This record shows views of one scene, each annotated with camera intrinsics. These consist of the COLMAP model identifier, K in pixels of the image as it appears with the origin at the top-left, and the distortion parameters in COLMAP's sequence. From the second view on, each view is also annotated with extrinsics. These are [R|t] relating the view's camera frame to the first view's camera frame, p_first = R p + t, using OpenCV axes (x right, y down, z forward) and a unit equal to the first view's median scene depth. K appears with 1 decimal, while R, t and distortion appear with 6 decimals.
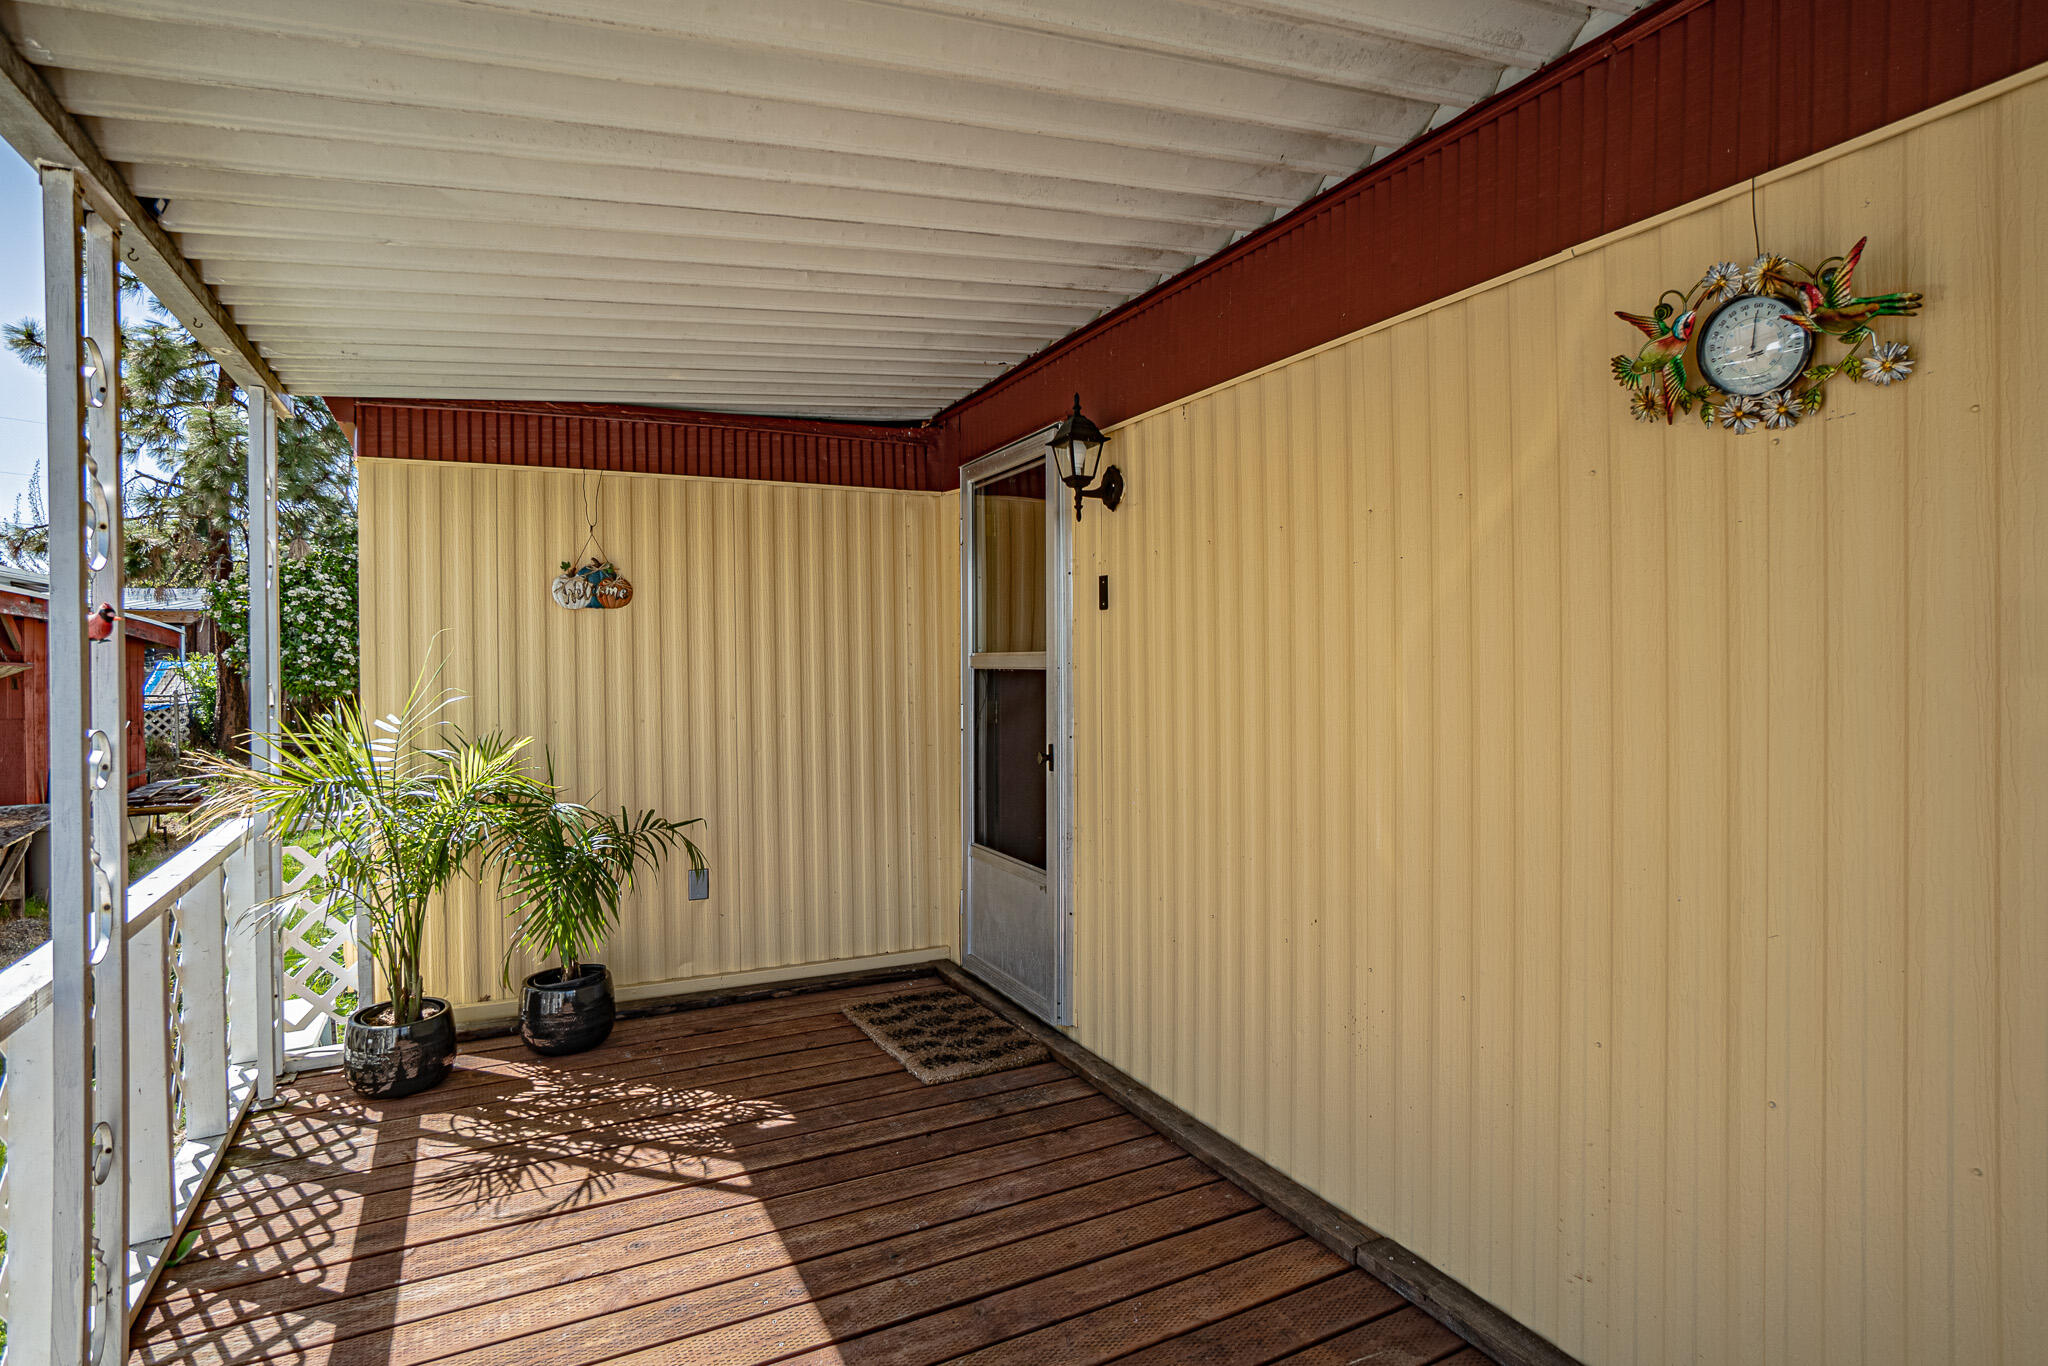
lens RADIAL K [[1085.3, 0, 1017.5], [0, 1085.3, 672.5], [0, 0, 1]] dist [-0.018706, 0.001313]
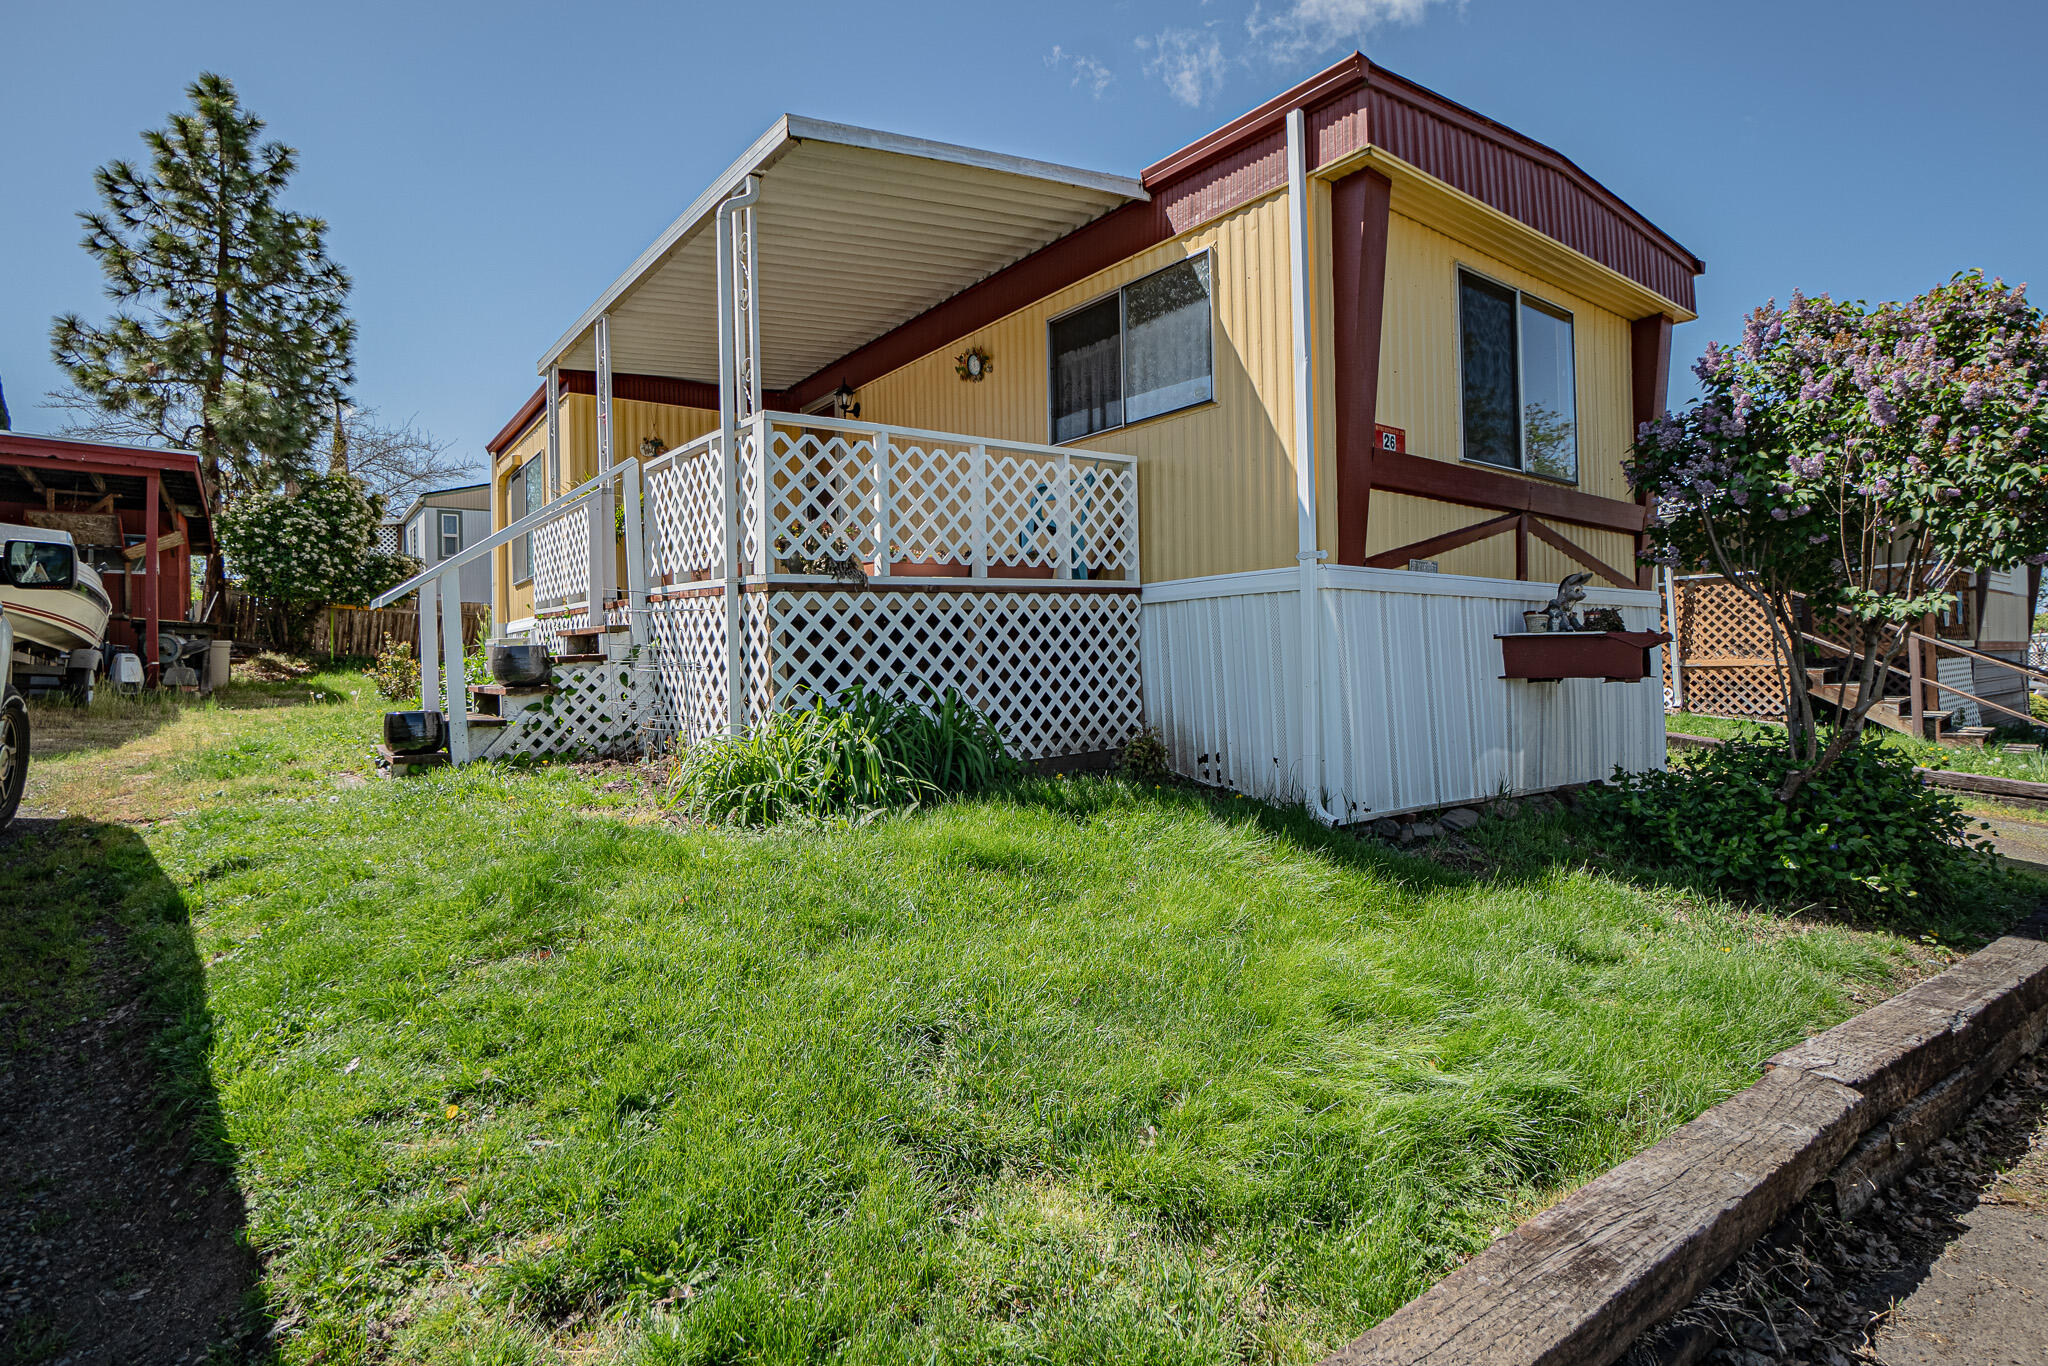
lens RADIAL K [[1024.6, 0, 1019.8], [0, 1024.6, 671.6], [0, 0, 1]] dist [-0.032029, 0.001154]
pose [[0.983643, -0.006086, 0.180026, 0.004761], [0.007027, 0.999965, -0.004591, 0.126652], [-0.179991, 0.005781, 0.983651, -0.409813]]
